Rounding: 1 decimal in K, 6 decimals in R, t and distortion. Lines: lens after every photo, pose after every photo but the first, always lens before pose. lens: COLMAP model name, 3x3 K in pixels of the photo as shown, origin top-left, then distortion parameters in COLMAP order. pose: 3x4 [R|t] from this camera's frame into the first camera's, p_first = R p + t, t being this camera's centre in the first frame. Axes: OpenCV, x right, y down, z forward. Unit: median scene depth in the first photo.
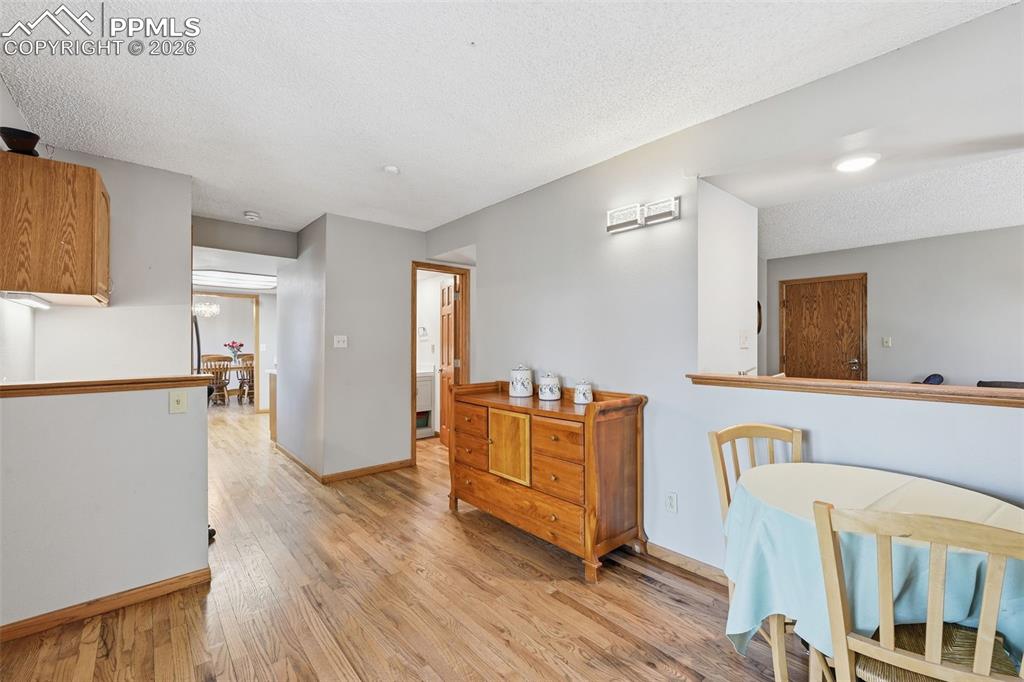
lens RADIAL K [[433.3, 0, 521.1], [0, 433.3, 343.1], [0, 0, 1]] dist [-0.016081, 0.000767]
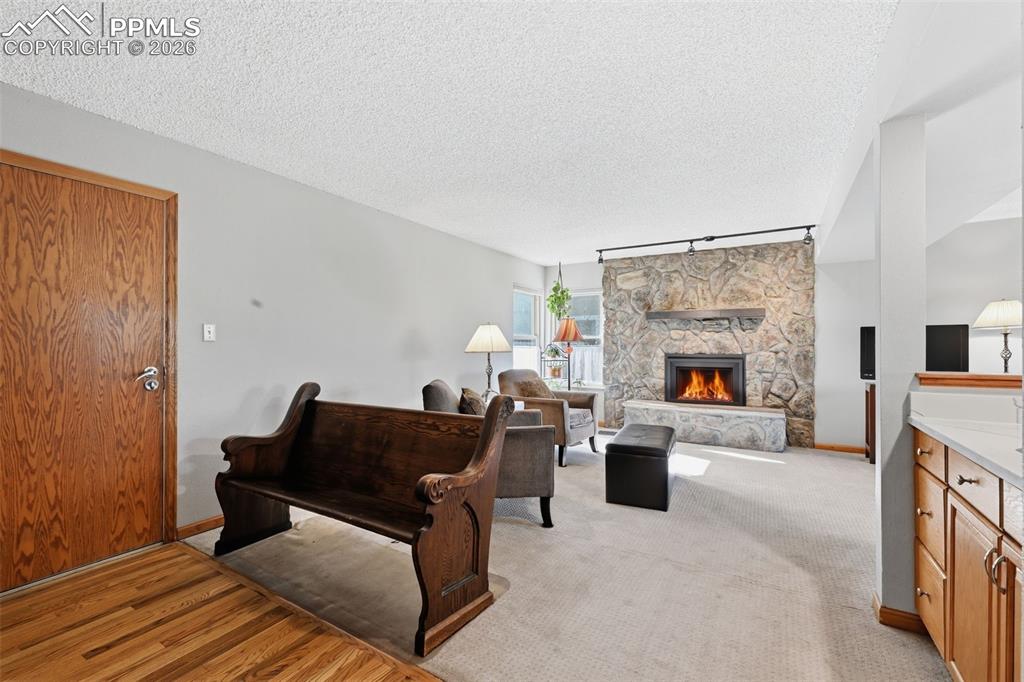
lens RADIAL K [[447.1, 0, 521.2], [0, 447.1, 341.3], [0, 0, 1]] dist [-0.000836, 0.000270]
pose [[-0.299437, 0.002483, 0.954113, 0.440056], [-0.004169, 0.999984, -0.003911, 0.022855], [-0.954107, -0.005149, -0.299422, 1.828792]]
